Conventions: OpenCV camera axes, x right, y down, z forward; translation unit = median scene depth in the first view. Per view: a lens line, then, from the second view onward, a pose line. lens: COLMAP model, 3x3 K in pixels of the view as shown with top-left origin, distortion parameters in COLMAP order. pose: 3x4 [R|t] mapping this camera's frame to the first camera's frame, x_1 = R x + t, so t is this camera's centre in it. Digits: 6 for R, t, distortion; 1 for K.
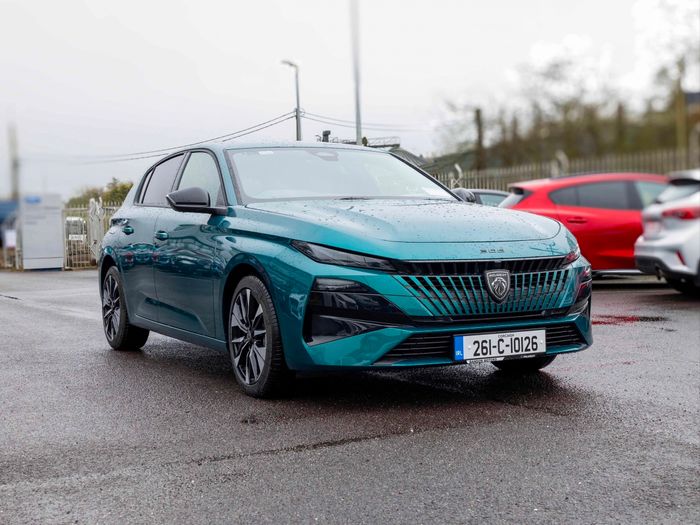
lens RADIAL K [[984.7, 0, 274.0], [0, 984.7, 262.5], [0, 0, 1]] dist [0.001646, 0.053836]
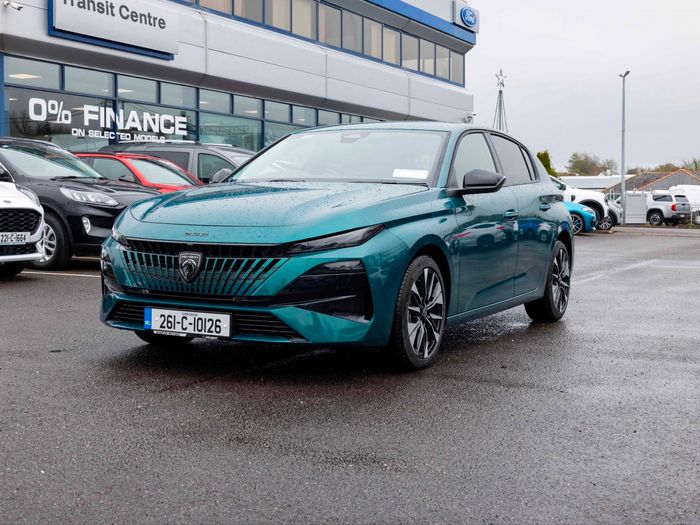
lens RADIAL K [[984.7, 0, 274.0], [0, 984.7, 262.5], [0, 0, 1]] dist [0.001646, 0.053836]
pose [[0.571029, 0.083608, -0.816661, 1.150760], [-0.052849, 0.996481, 0.065064, -0.055290], [0.819227, 0.006007, 0.573438, 0.465339]]
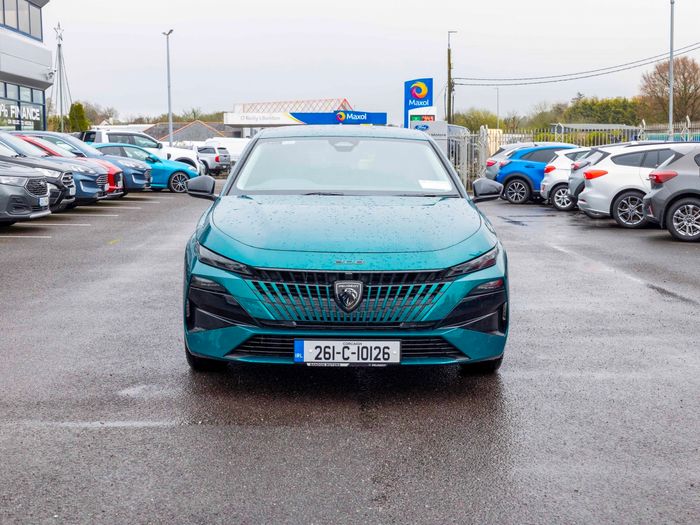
lens RADIAL K [[984.7, 0, 274.0], [0, 984.7, 262.5], [0, 0, 1]] dist [0.001646, 0.053836]
pose [[0.892539, 0.075627, -0.444584, 0.623486], [-0.036641, 0.994740, 0.095654, -0.110131], [0.449480, -0.069085, 0.890615, 0.028570]]
